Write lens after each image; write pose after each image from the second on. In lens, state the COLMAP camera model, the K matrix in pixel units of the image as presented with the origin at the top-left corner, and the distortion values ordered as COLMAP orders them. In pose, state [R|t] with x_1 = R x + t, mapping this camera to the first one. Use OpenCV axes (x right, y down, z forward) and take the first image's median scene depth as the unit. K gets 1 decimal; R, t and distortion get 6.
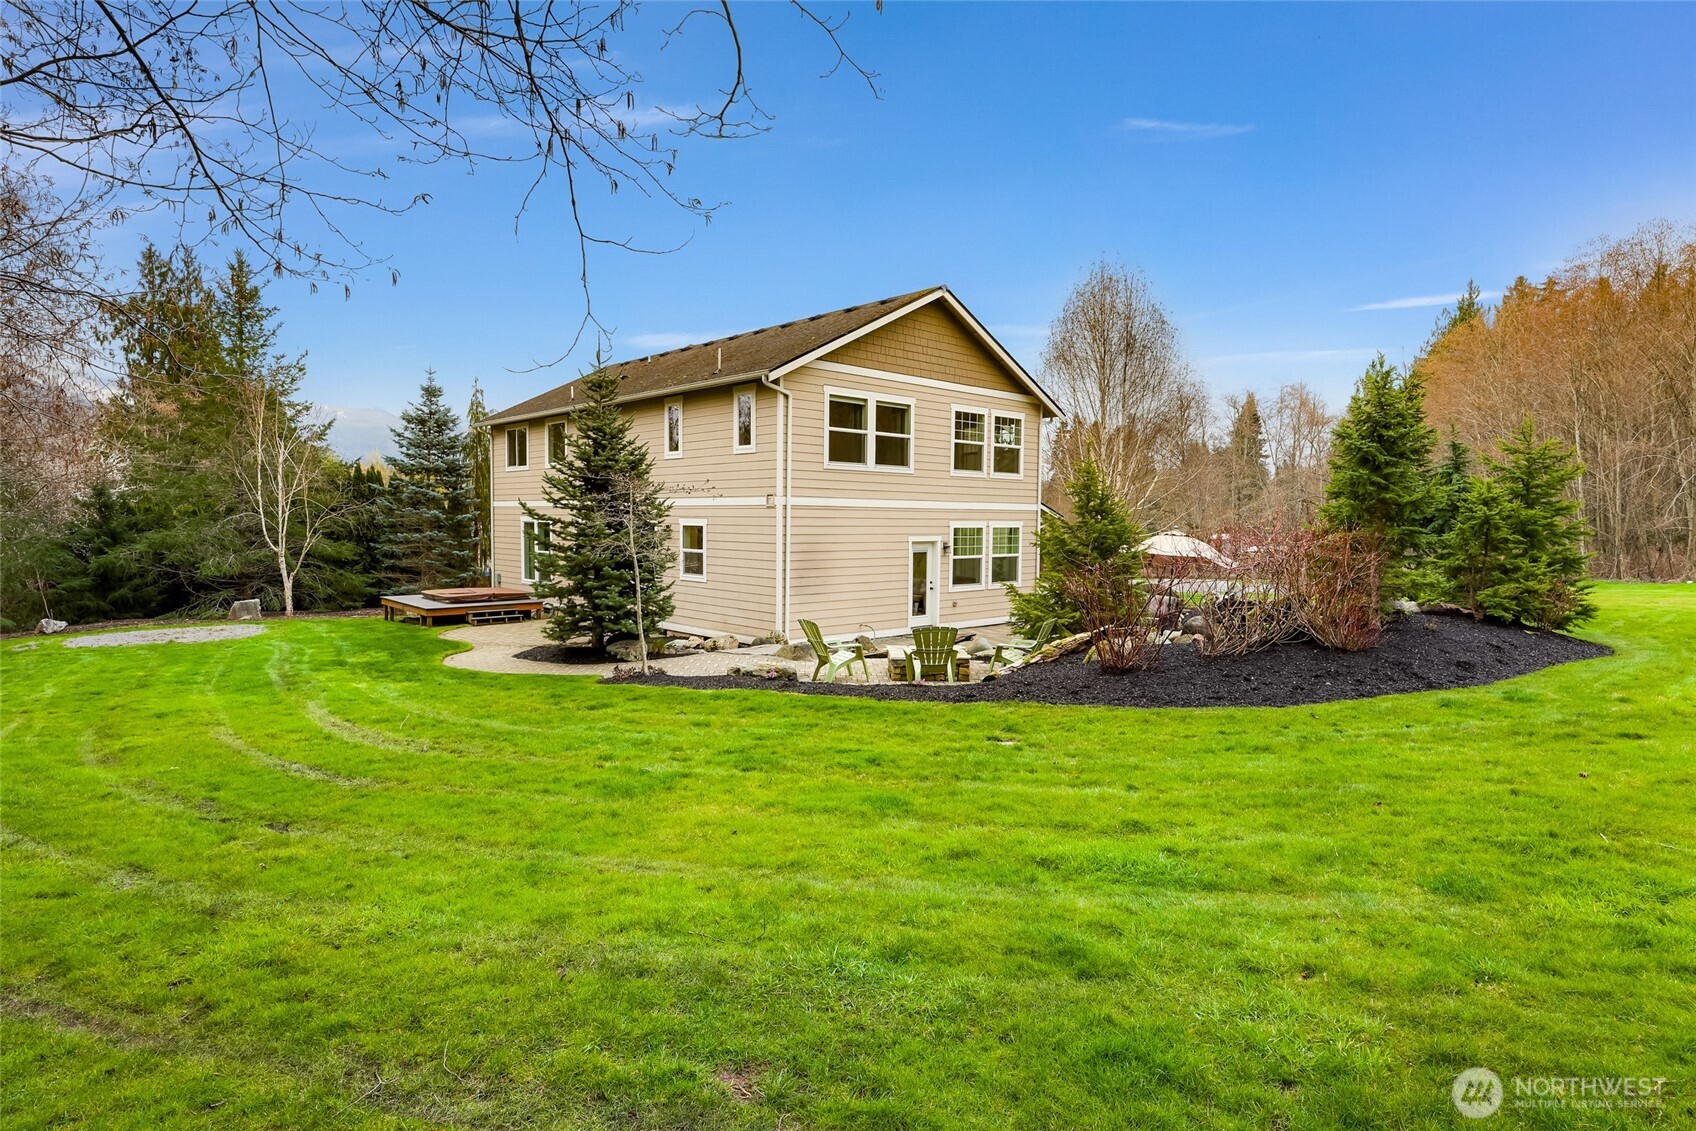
lens RADIAL K [[909.3, 0, 854.1], [0, 909.3, 568.6], [0, 0, 1]] dist [-0.009008, -0.000059]
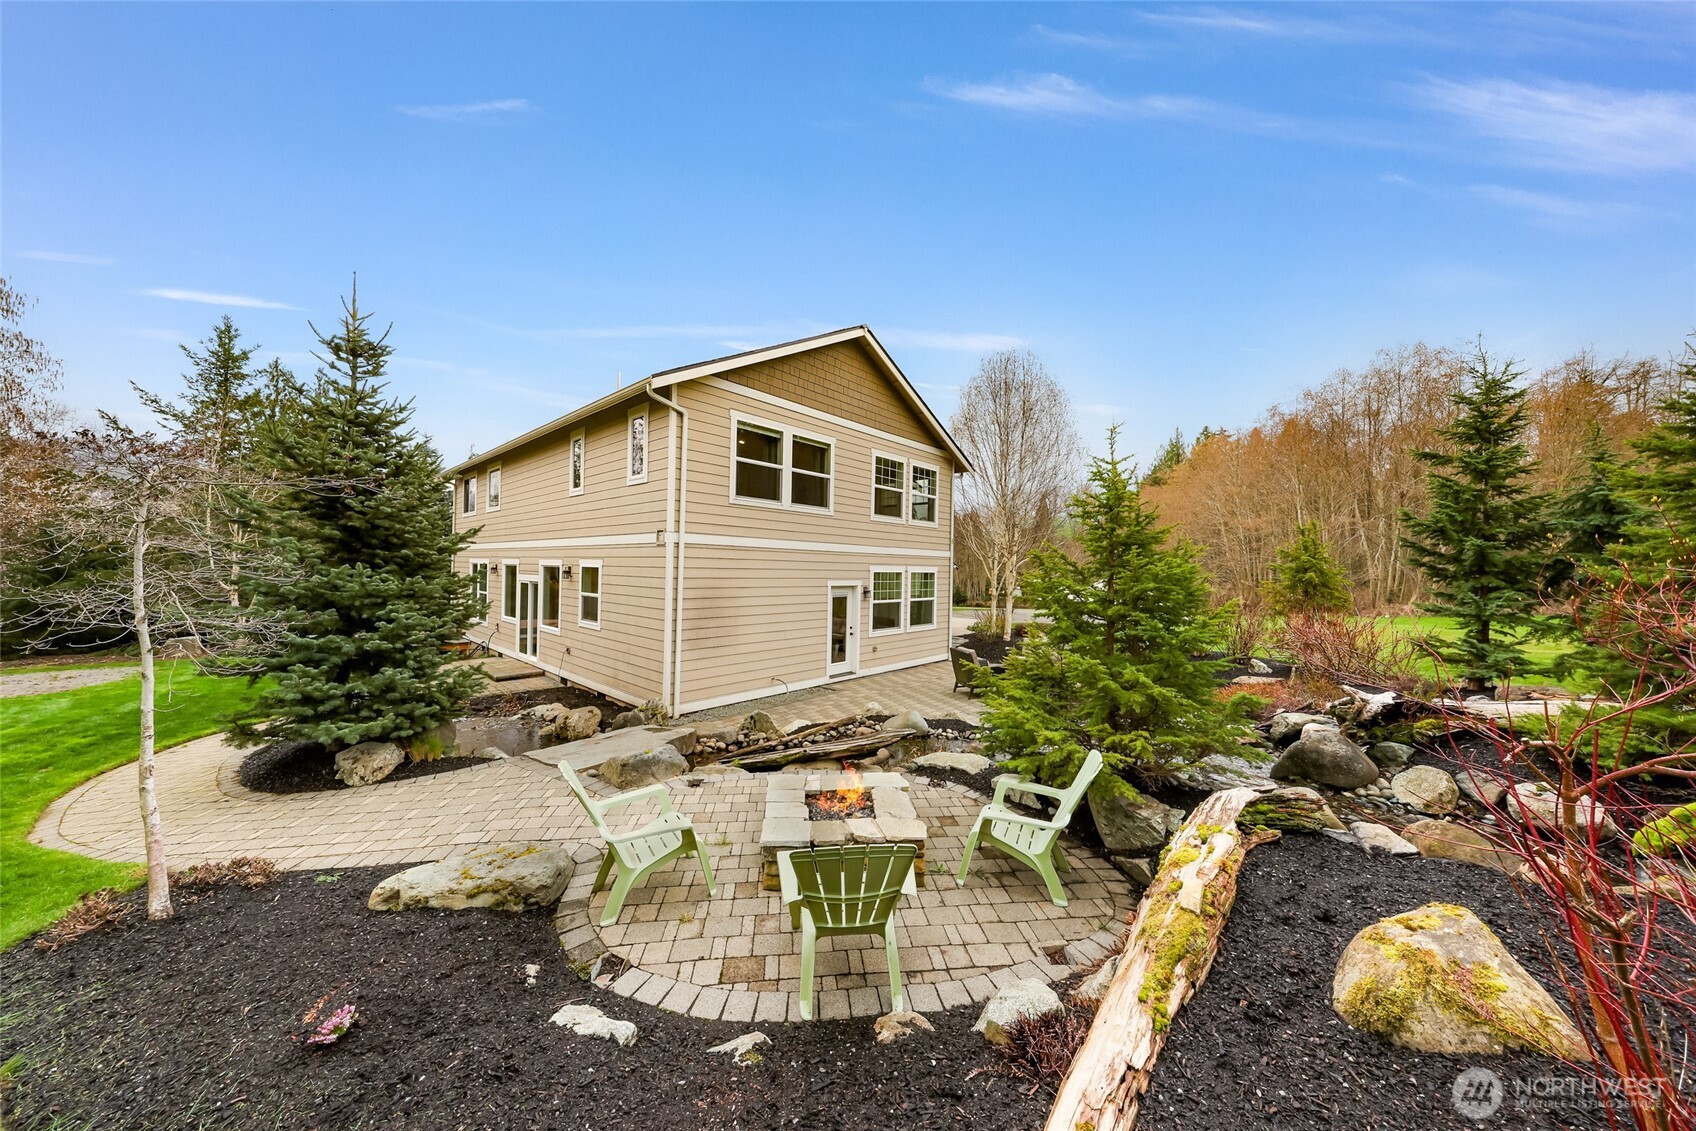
lens RADIAL K [[552.5, 0, 841.0], [0, 552.5, 569.7], [0, 0, 1]] dist [0.003027, -0.000346]
pose [[0.998007, 0.008834, 0.062486, 0.037308], [-0.005579, 0.998627, -0.052081, -0.016709], [-0.062861, 0.051629, 0.996686, 0.417407]]
